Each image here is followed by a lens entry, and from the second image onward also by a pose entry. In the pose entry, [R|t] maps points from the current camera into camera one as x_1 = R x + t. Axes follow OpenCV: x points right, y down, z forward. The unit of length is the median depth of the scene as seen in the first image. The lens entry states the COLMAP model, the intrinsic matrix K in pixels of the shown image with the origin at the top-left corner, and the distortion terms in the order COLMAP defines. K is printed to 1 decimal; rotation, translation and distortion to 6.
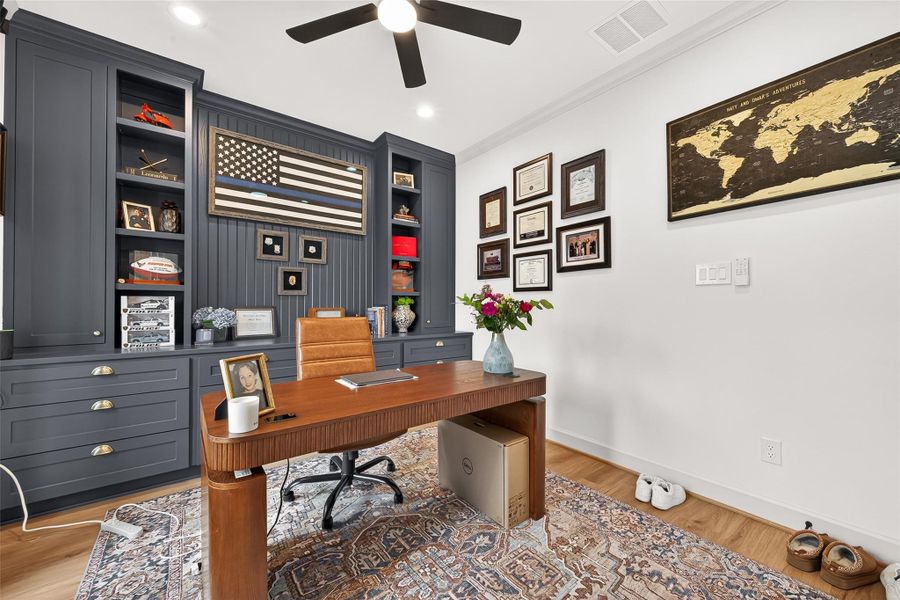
lens RADIAL K [[352.4, 0, 454.4], [0, 352.4, 304.0], [0, 0, 1]] dist [0.004859, -0.001298]
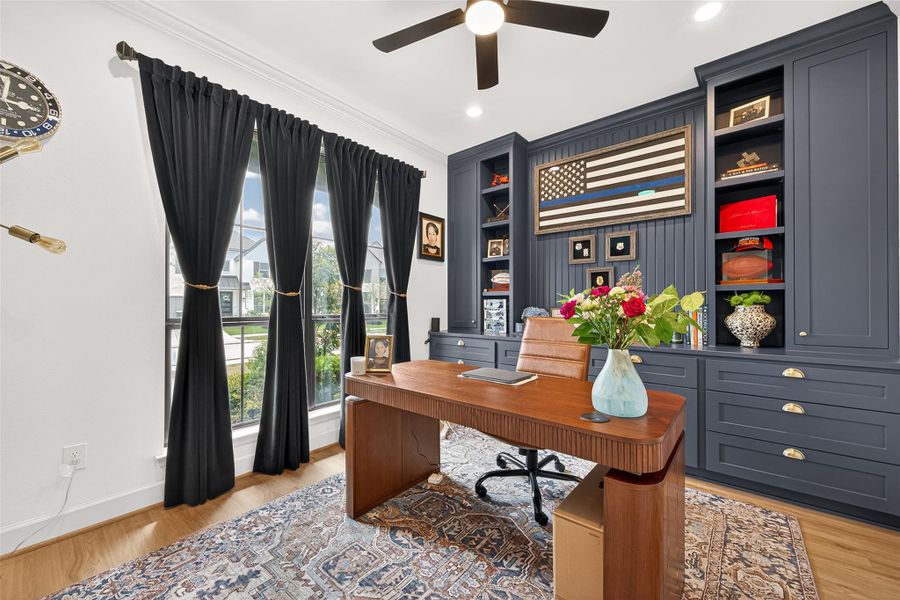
lens RADIAL K [[352.4, 0, 453.0], [0, 352.4, 302.9], [0, 0, 1]] dist [0.004859, -0.001298]
pose [[0.210127, -0.006759, -0.977651, 0.450442], [0.005458, 0.999969, -0.005740, -0.000090], [0.977659, -0.004130, 0.210157, 0.388001]]
